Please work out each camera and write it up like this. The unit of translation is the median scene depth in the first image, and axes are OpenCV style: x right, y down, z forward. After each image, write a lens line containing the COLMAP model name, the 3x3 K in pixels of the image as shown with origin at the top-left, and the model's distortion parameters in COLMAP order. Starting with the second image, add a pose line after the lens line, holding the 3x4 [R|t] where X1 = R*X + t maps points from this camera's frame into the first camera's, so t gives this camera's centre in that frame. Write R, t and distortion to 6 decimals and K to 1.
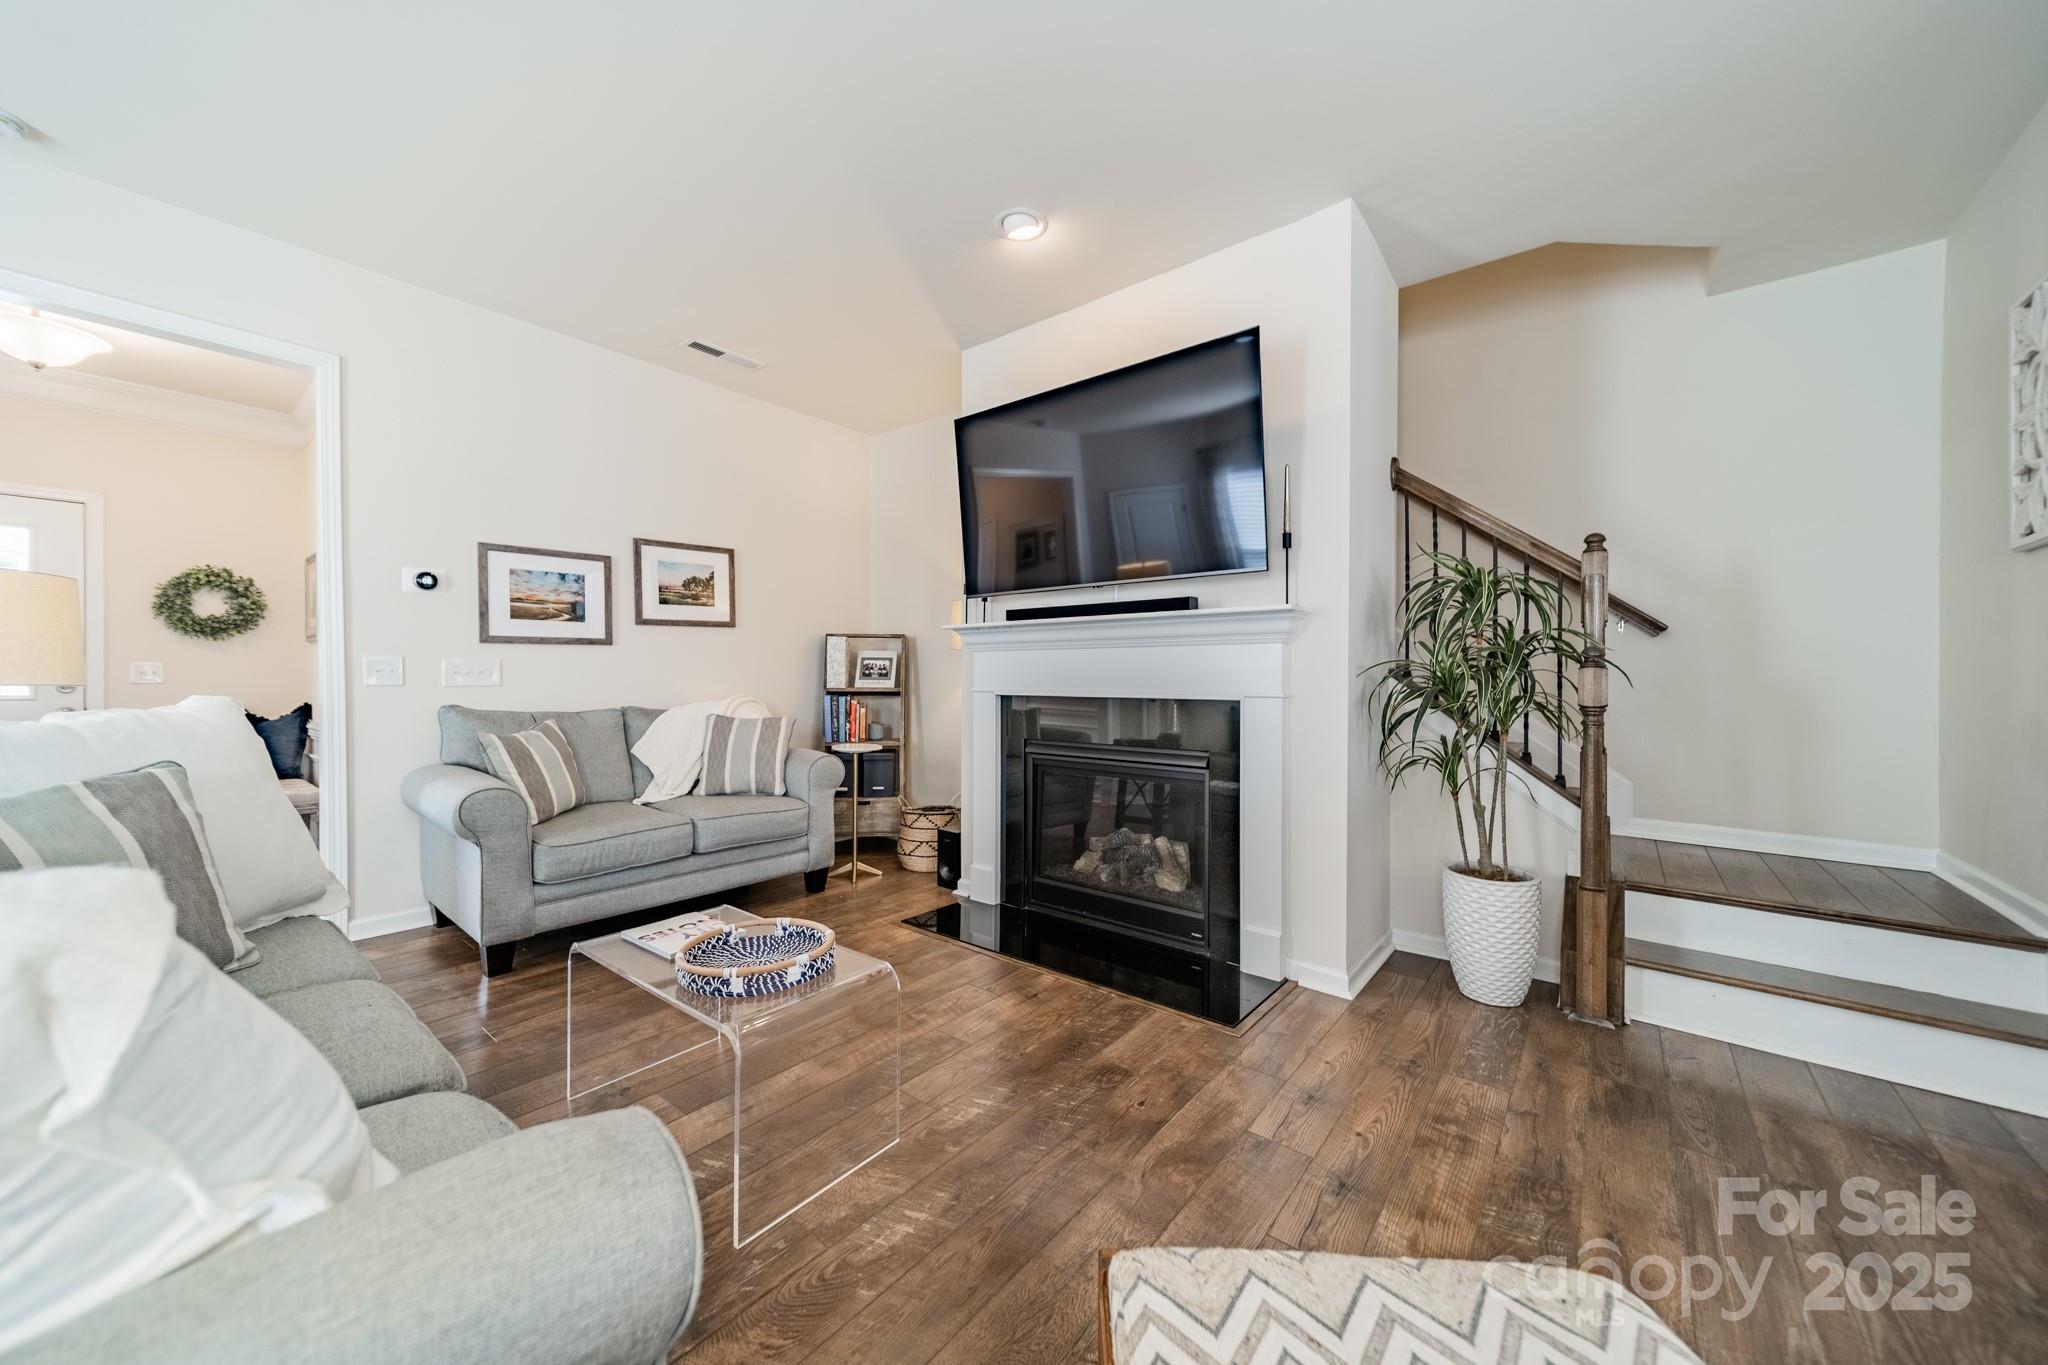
lens RADIAL K [[727.5, 0, 1025.5], [0, 727.5, 677.8], [0, 0, 1]] dist [0.010149, 0.000108]
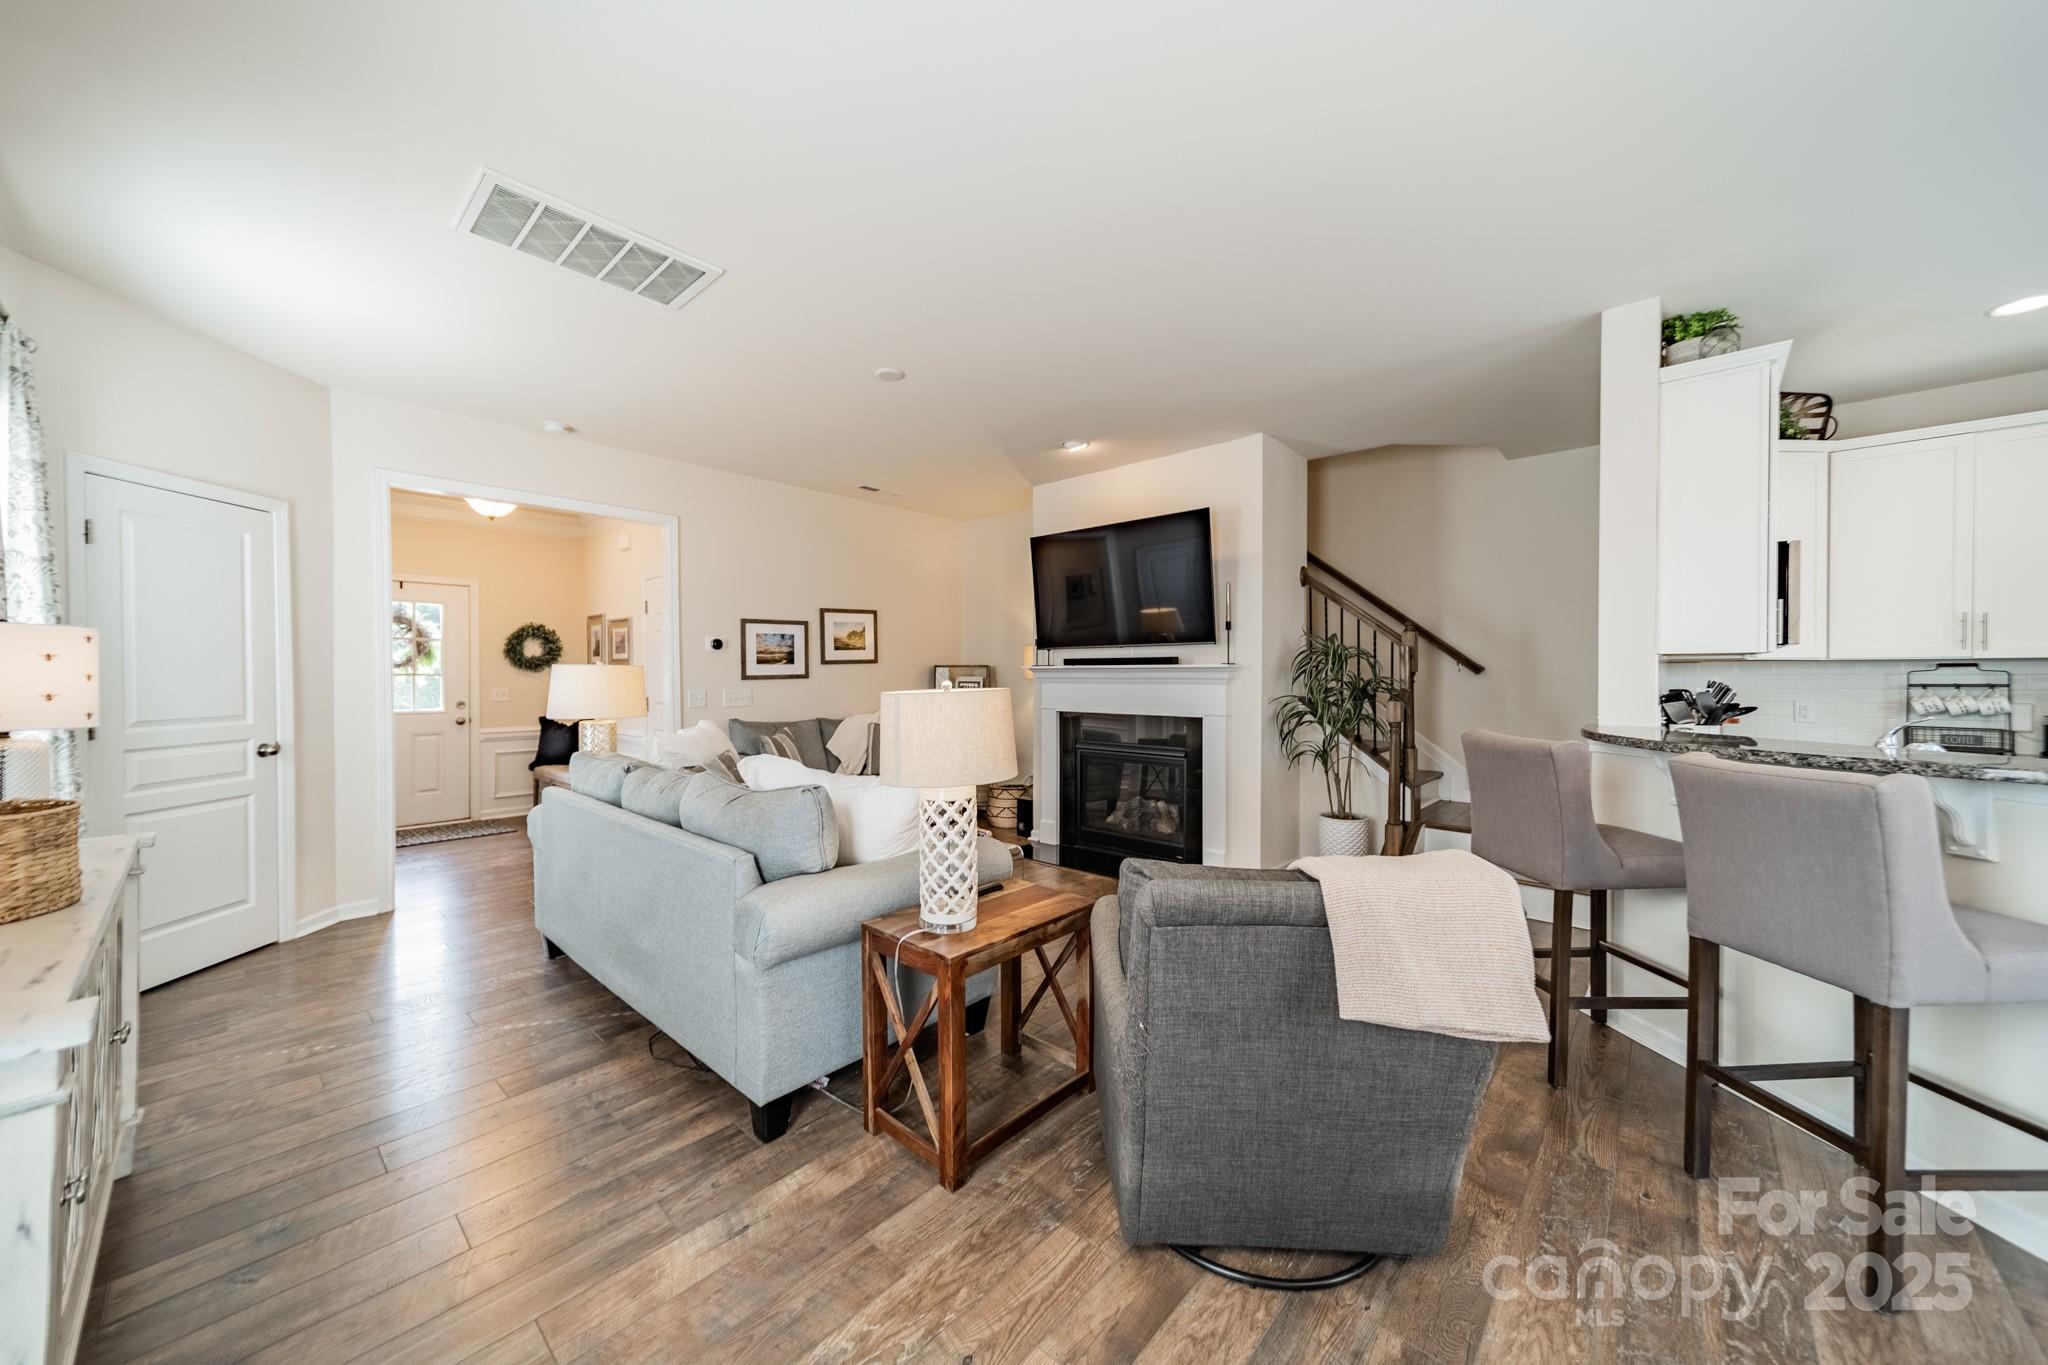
lens RADIAL K [[723.0, 0, 1030.9], [0, 723.0, 680.4], [0, 0, 1]] dist [0.008198, 0.000062]
pose [[0.998812, -0.002454, -0.048658, -0.019265], [0.002748, 0.999978, 0.005976, -0.050245], [0.048642, -0.006103, 0.998798, -0.540311]]
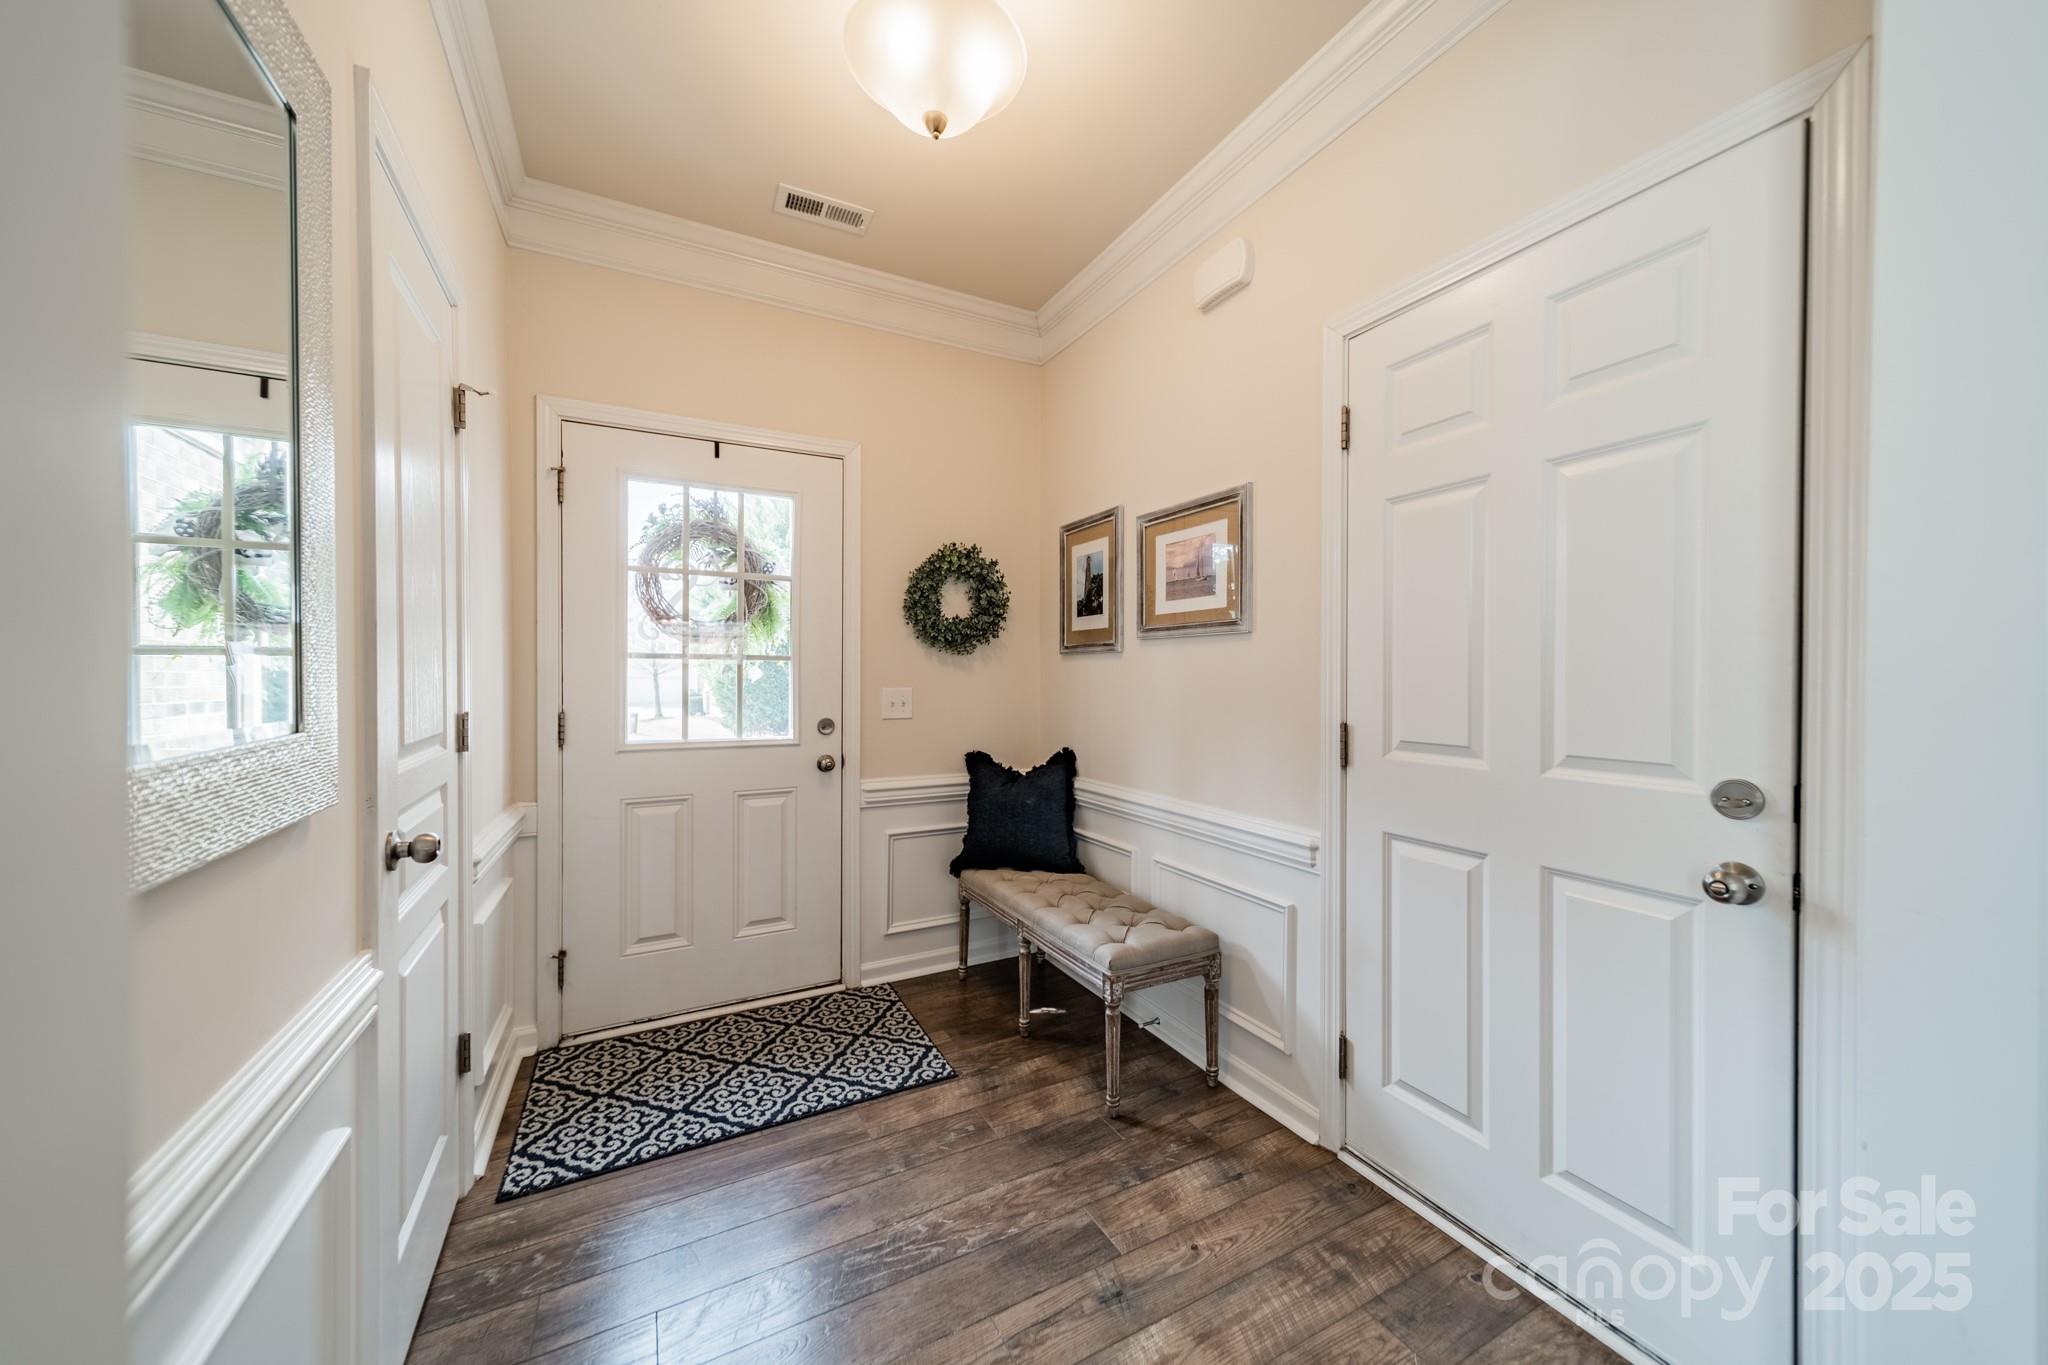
lens RADIAL K [[727.5, 0, 1025.5], [0, 727.5, 677.8], [0, 0, 1]] dist [0.010149, 0.000108]
pose [[0.917661, 0.001049, -0.397362, -0.970450], [-0.000105, 0.999997, 0.002398, -0.038447], [0.397364, -0.002159, 0.917659, 0.510799]]
